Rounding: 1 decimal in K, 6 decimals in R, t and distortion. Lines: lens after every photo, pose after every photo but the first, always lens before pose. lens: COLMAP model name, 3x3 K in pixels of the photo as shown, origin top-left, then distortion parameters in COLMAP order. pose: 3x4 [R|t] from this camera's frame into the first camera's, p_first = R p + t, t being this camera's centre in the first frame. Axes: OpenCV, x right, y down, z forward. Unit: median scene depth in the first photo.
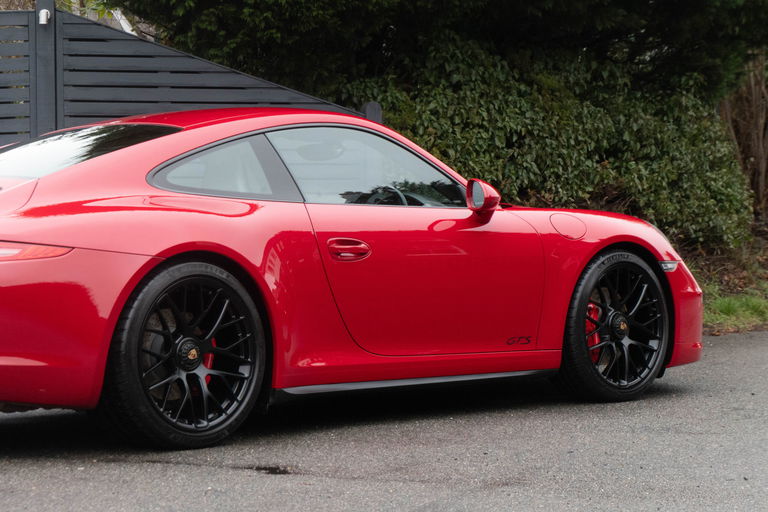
lens RADIAL K [[2259.8, 0, 384.0], [0, 2259.8, 256.0], [0, 0, 1]] dist [-0.030157, -1.057439]
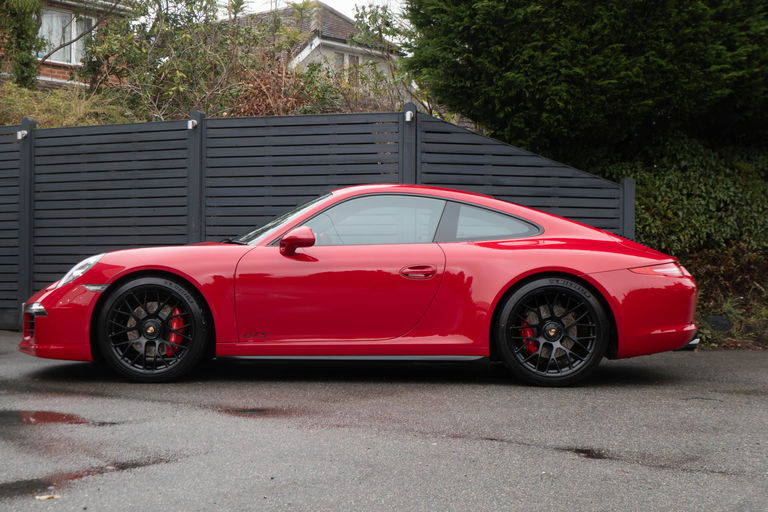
lens RADIAL K [[1246.0, 0, 384.0], [0, 1246.0, 256.0], [0, 0, 1]] dist [0.034454, -0.511329]
pose [[0.986436, 0.022245, -0.162634, -0.027168], [-0.025515, 0.999512, -0.018047, 0.001396], [0.162154, 0.021952, 0.986521, 0.163654]]
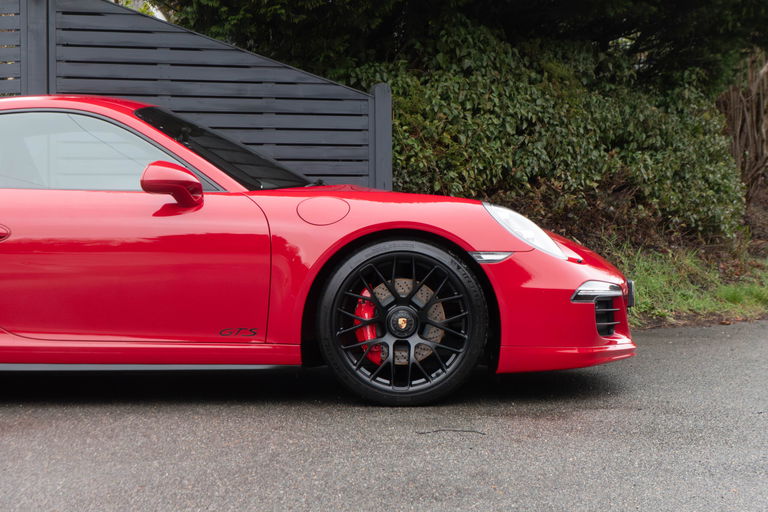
lens RADIAL K [[1659.0, 0, 384.0], [0, 1659.0, 256.0], [0, 0, 1]] dist [0.074469, -1.604517]
pose [[0.999938, 0.006559, -0.008978, 0.002470], [-0.006487, 0.999947, 0.008047, 0.000042], [0.009030, -0.007988, 0.999927, 0.267964]]
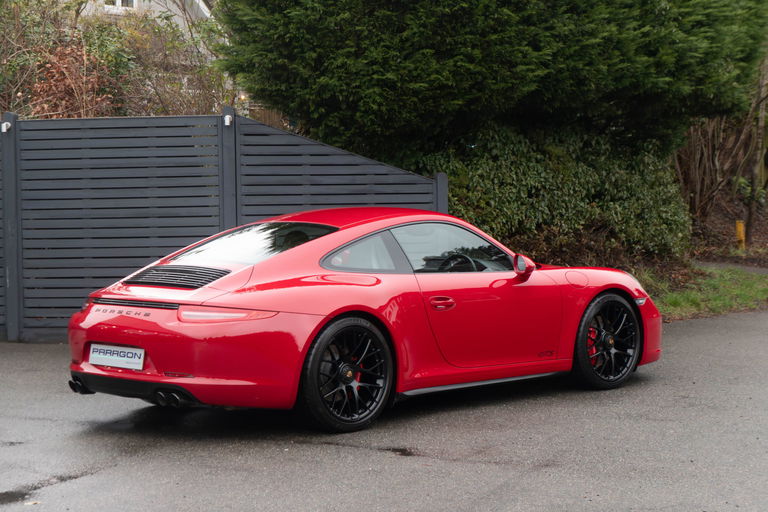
lens RADIAL K [[1664.7, 0, 384.0], [0, 1664.7, 256.0], [0, 0, 1]] dist [0.016971, 0.385242]
pose [[0.999846, 0.003555, -0.017174, -0.022572], [-0.002954, 0.999386, 0.034900, -0.047561], [0.017288, -0.034844, 0.999243, -0.110671]]
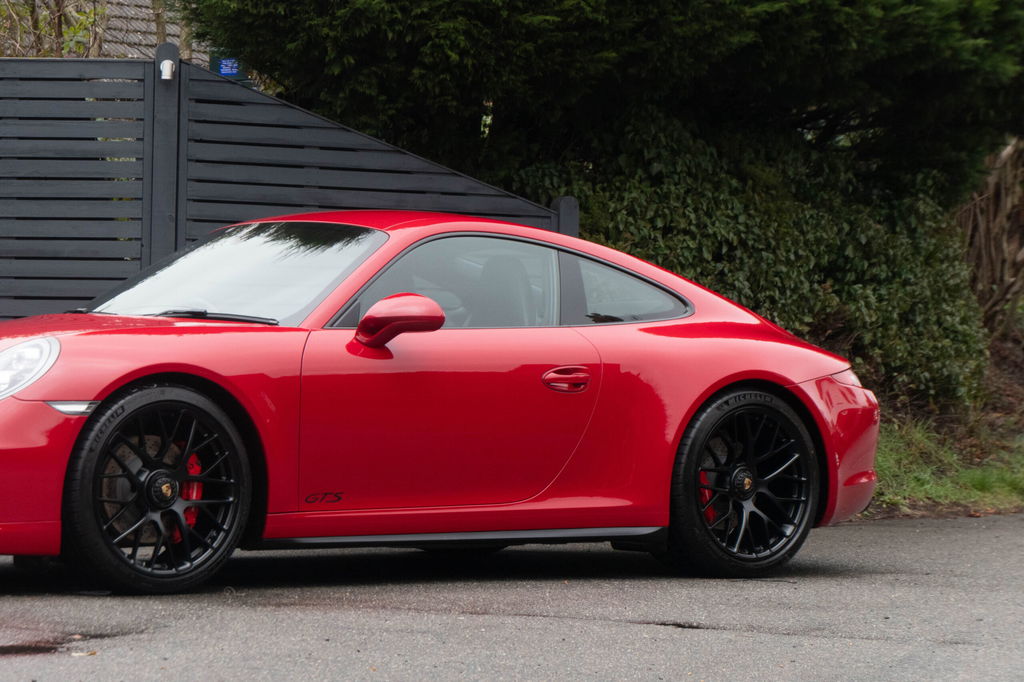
lens RADIAL K [[3694.4, 0, 512.0], [0, 3694.4, 341.0], [0, 0, 1]] dist [0.010192, -4.295536]
pose [[0.994013, 0.036969, 0.102816, -0.140706], [-0.034896, 0.999151, -0.021894, 0.008488], [-0.103538, 0.018175, 0.994459, -0.229843]]
